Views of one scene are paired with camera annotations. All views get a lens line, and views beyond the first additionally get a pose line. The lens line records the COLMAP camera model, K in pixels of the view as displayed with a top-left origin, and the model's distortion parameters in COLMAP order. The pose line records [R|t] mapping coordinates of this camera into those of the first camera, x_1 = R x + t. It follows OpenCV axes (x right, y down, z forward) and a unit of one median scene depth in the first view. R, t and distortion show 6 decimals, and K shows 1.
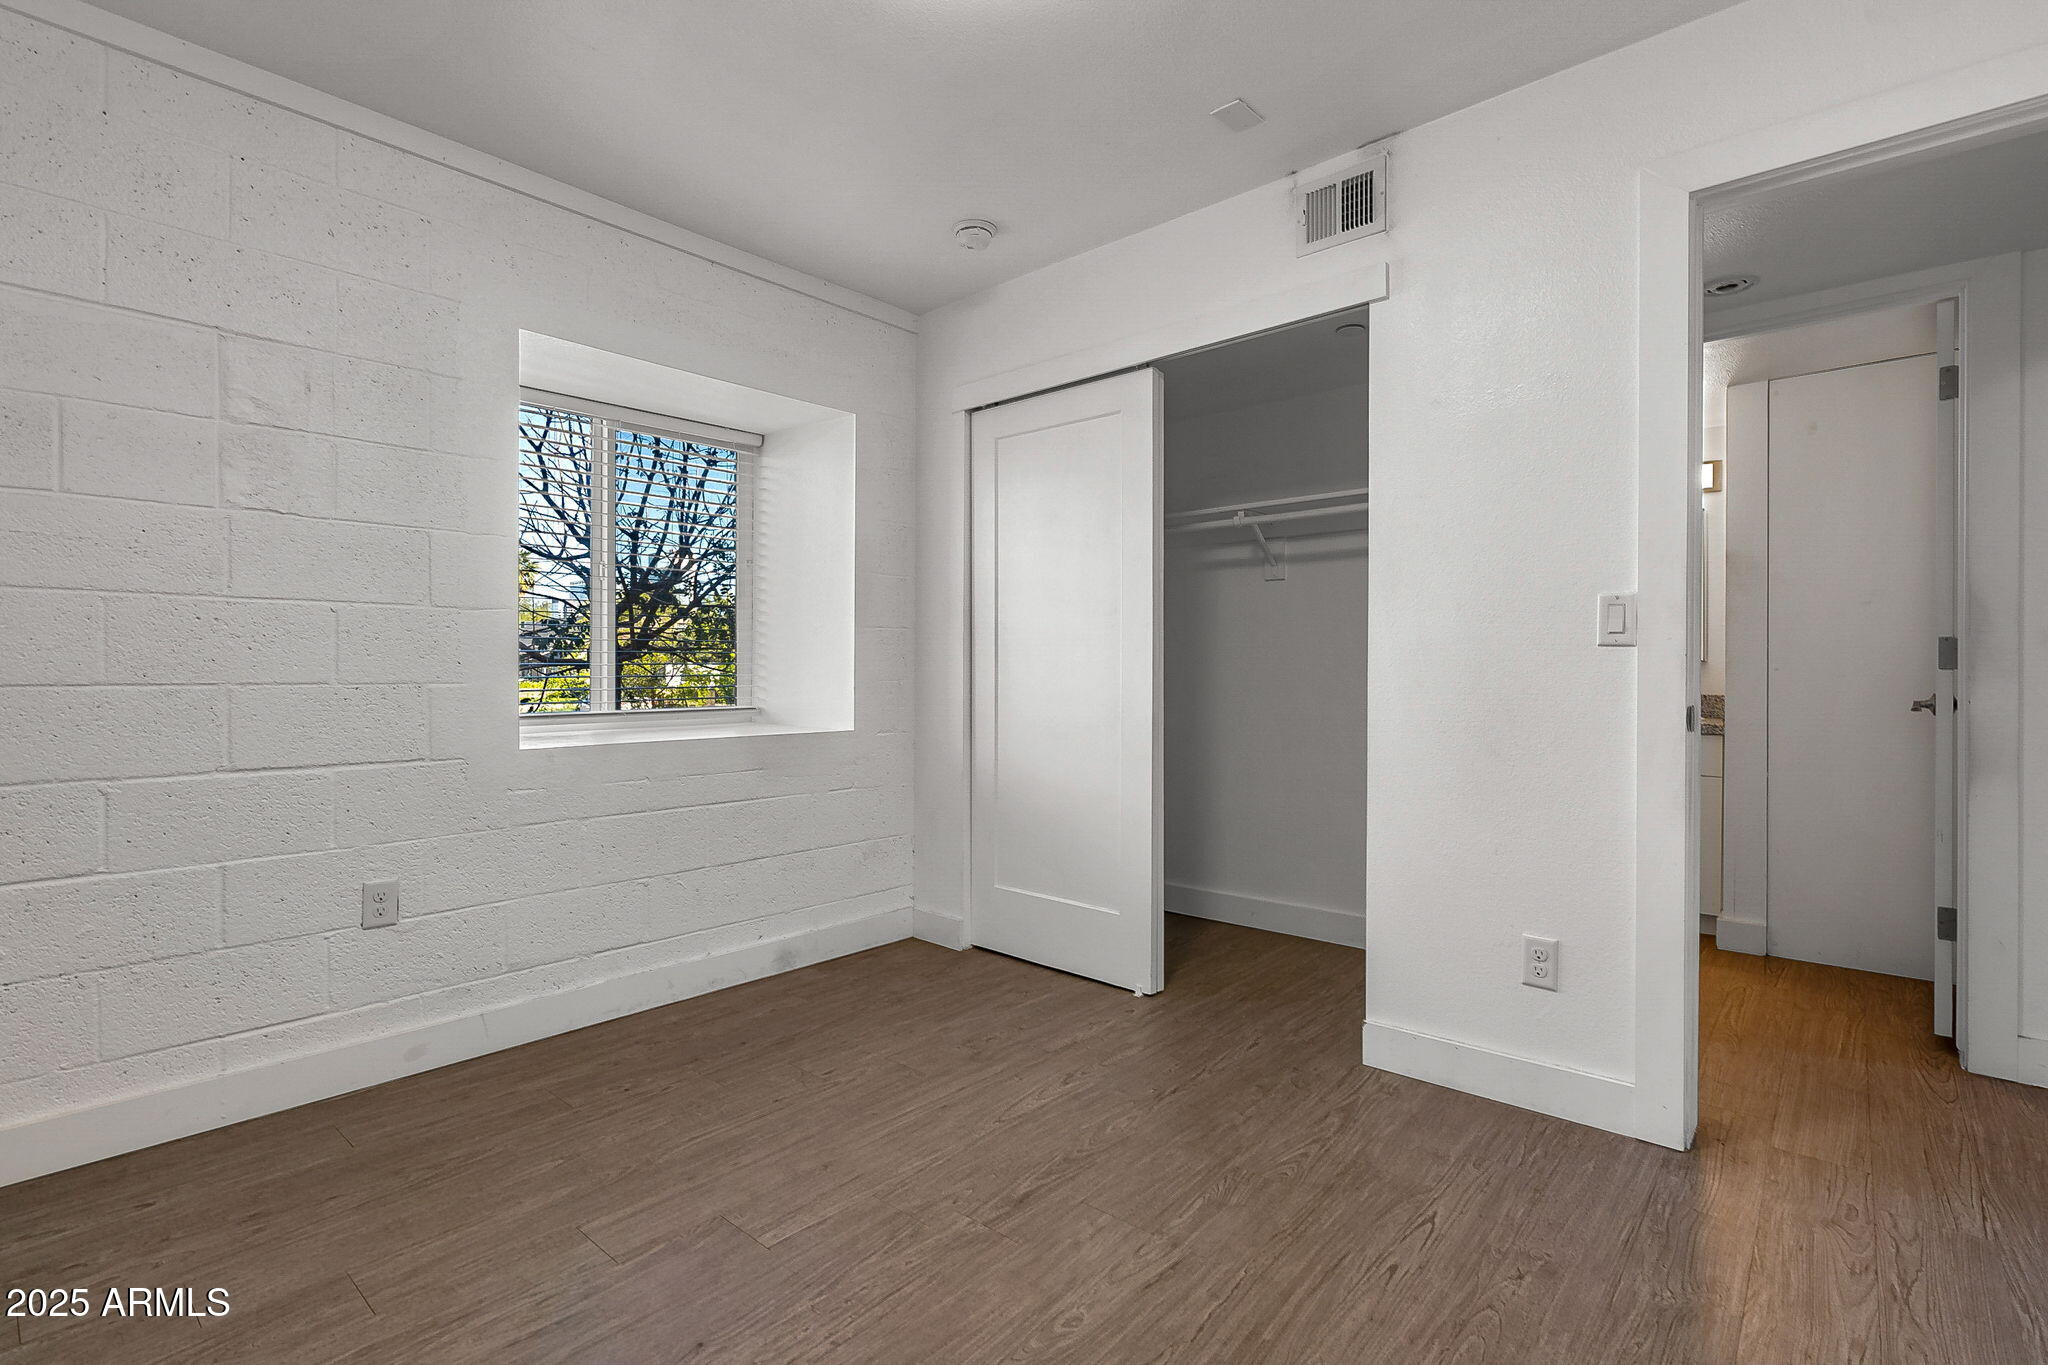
lens RADIAL K [[947.6, 0, 1017.2], [0, 947.6, 670.9], [0, 0, 1]] dist [-0.003686, 0.000110]
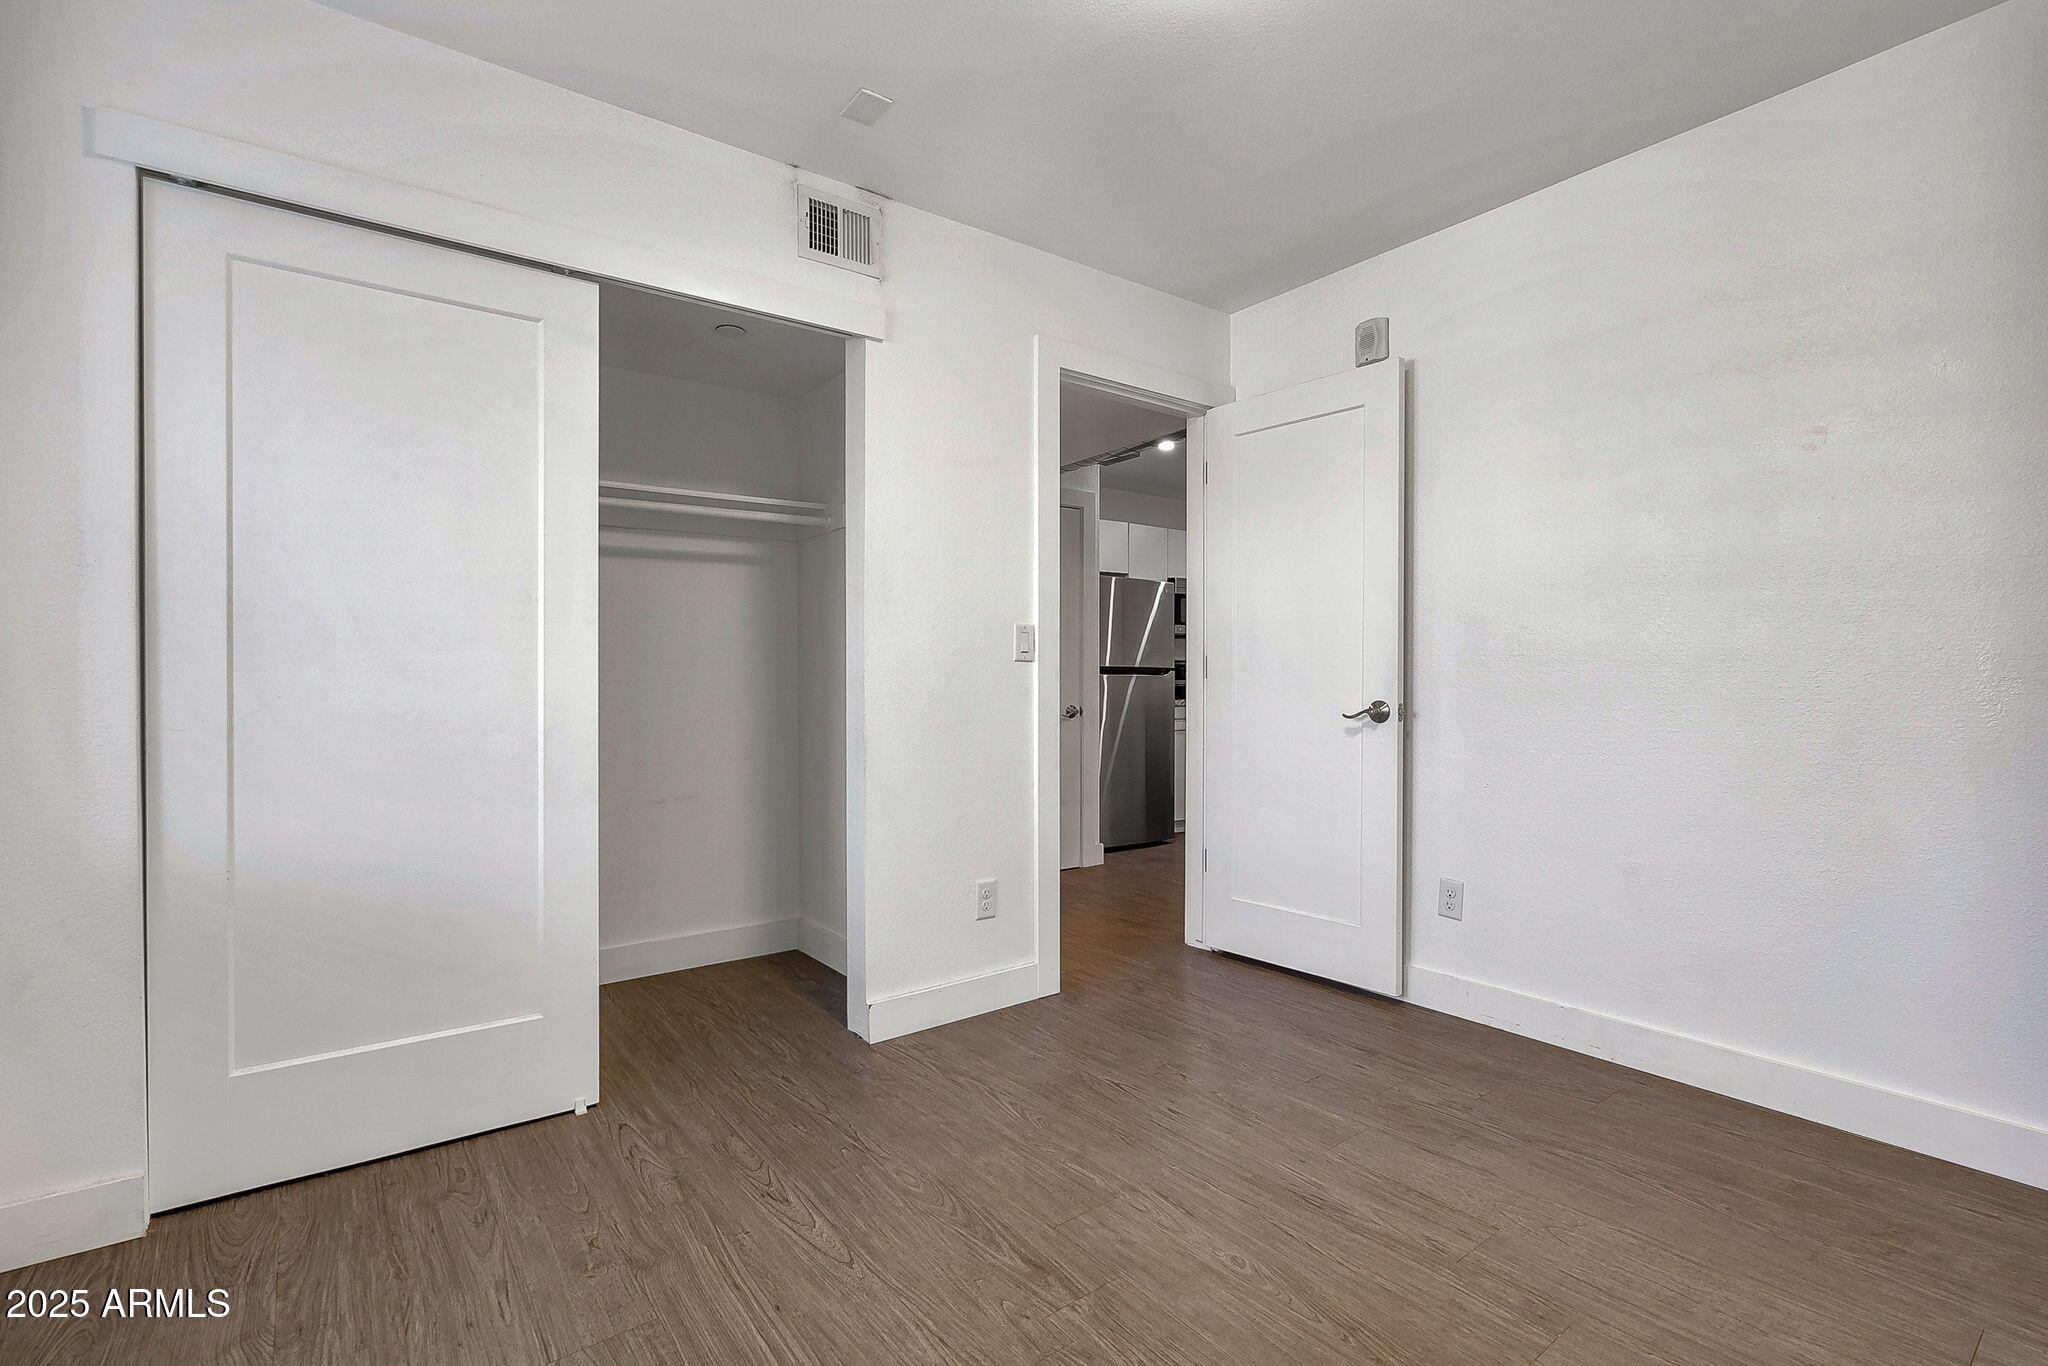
lens RADIAL K [[934.6, 0, 1024.0], [0, 934.6, 683.0], [0, 0, 1]] dist [-0.005147, -0.000024]
pose [[0.191972, -0.005988, 0.981382, -0.654755], [0.003267, 0.999980, 0.005463, -0.001051], [-0.981395, 0.002157, 0.191987, 0.635721]]
